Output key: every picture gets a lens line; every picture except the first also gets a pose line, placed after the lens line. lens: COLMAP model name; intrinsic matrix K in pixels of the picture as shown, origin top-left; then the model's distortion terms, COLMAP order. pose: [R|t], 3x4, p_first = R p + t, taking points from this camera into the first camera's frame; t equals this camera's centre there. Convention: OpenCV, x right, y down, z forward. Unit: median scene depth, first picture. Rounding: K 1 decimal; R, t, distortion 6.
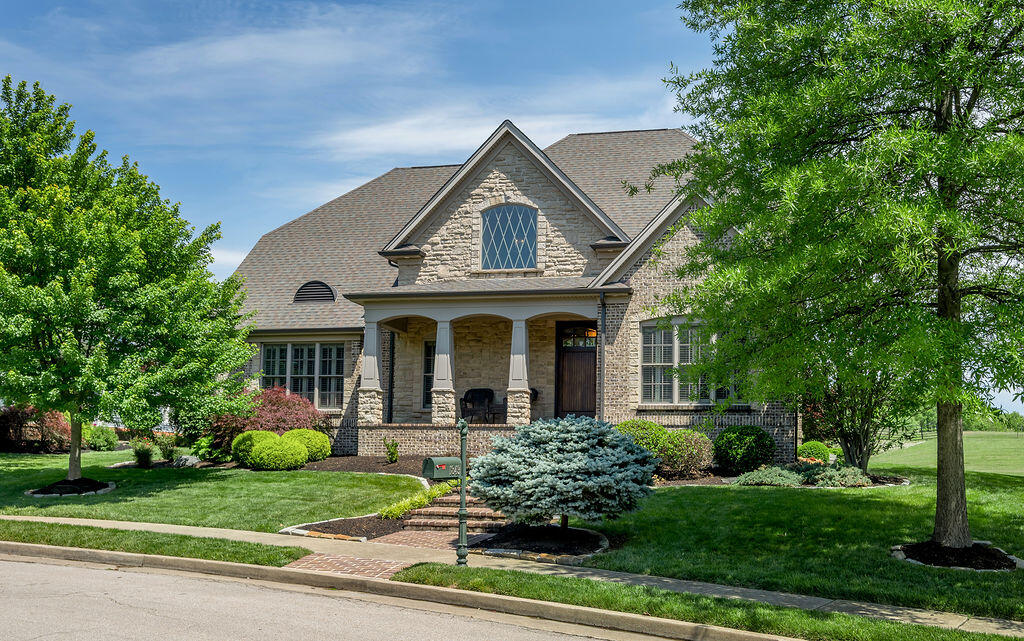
lens RADIAL K [[648.8, 0, 512.2], [0, 648.8, 323.5], [0, 0, 1]] dist [-0.001863, -0.002525]
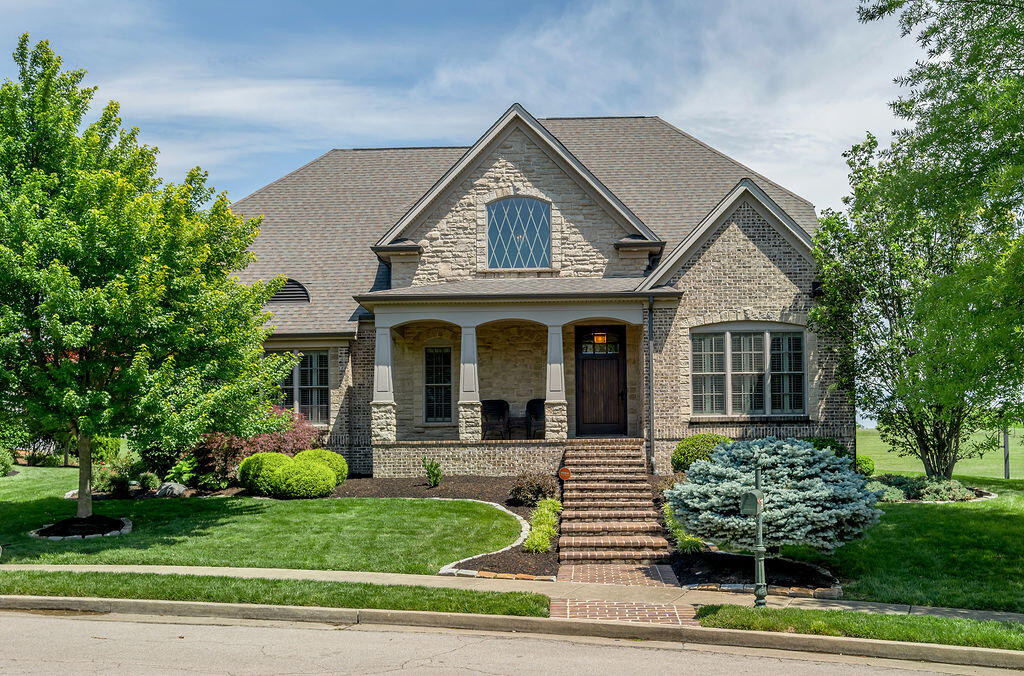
lens RADIAL K [[709.5, 0, 511.7], [0, 709.5, 336.5], [0, 0, 1]] dist [-0.000847, -0.005273]
pose [[0.992678, -0.000759, 0.120791, -0.179942], [-0.001588, 0.999812, 0.019327, -0.009862], [-0.120783, -0.019377, 0.992490, 0.015759]]
